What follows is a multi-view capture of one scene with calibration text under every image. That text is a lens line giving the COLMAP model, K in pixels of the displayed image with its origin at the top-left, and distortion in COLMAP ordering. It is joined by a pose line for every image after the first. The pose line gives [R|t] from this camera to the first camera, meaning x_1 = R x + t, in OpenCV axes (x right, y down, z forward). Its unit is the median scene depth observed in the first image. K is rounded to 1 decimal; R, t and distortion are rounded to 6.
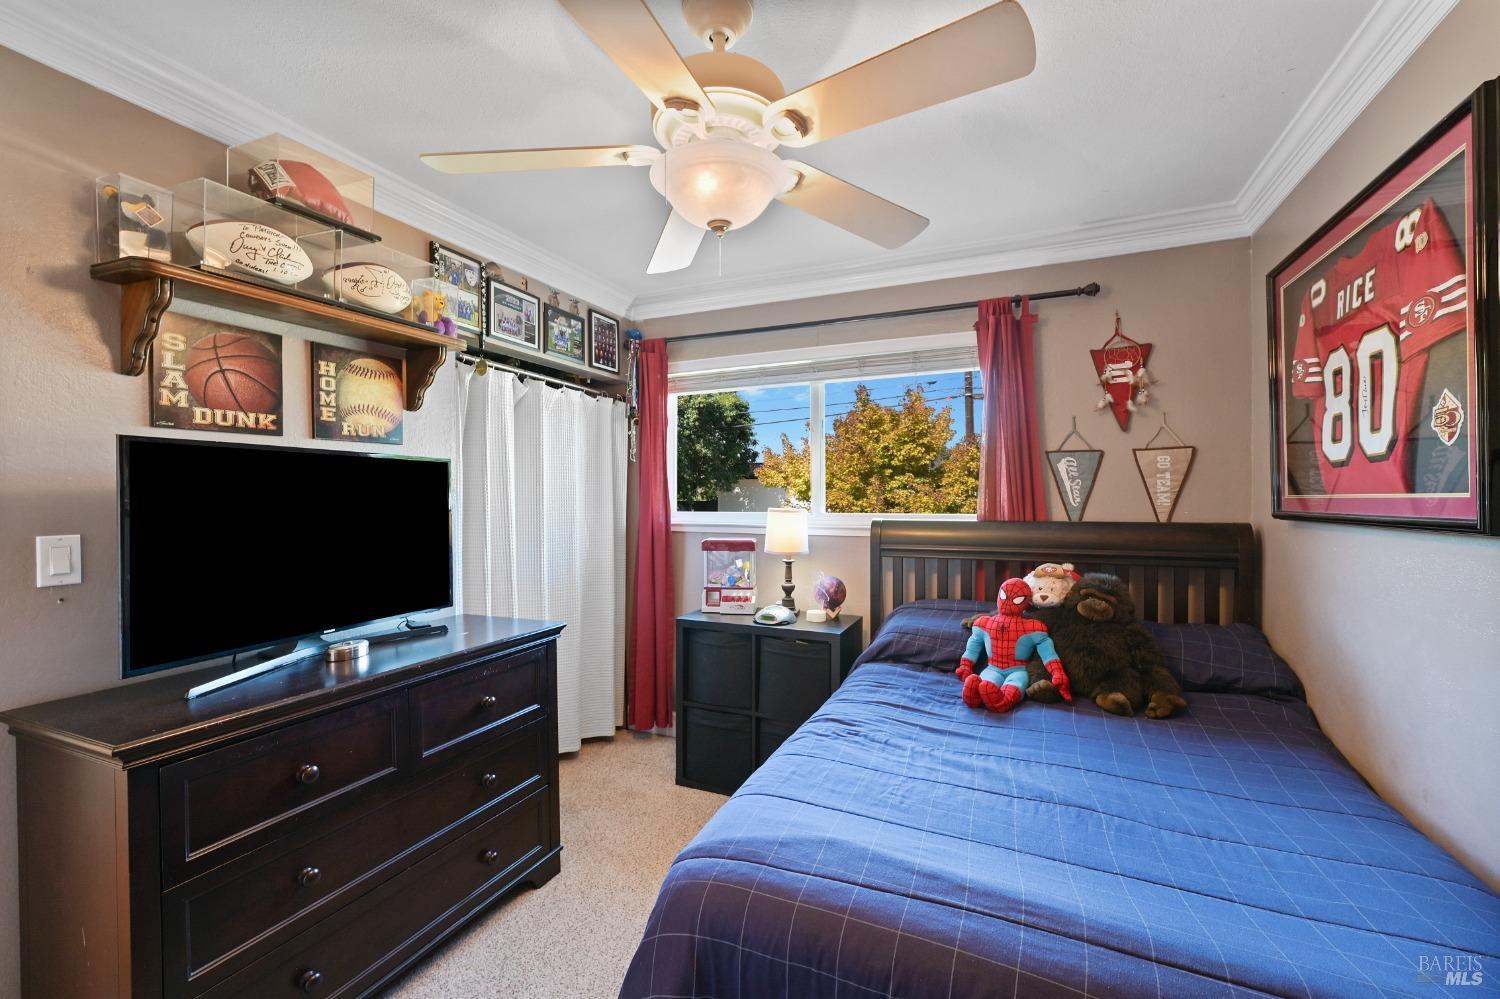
lens RADIAL K [[620.1, 0, 749.7], [0, 620.1, 496.2], [0, 0, 1]] dist [0.000209, 0.000404]
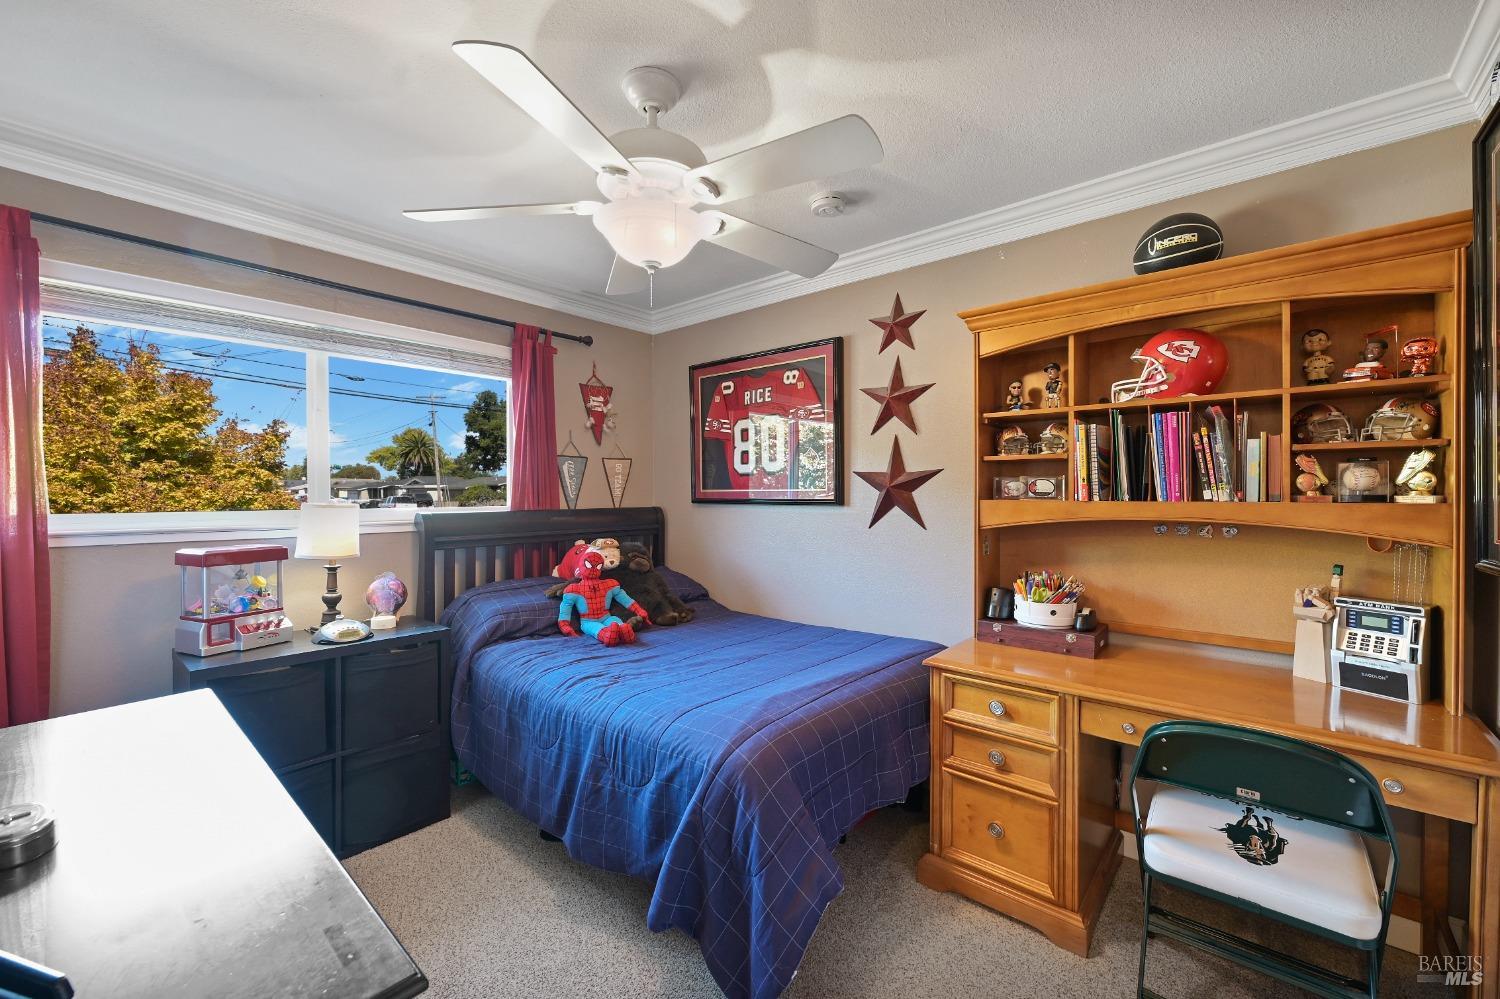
lens RADIAL K [[592.2, 0, 754.0], [0, 592.2, 499.2], [0, 0, 1]] dist [-0.001208, -0.000712]
pose [[0.288578, -0.009734, 0.957407, -0.615345], [-0.001495, 0.999943, 0.010617, 0.005270], [-0.957455, -0.004495, 0.288547, 0.265950]]
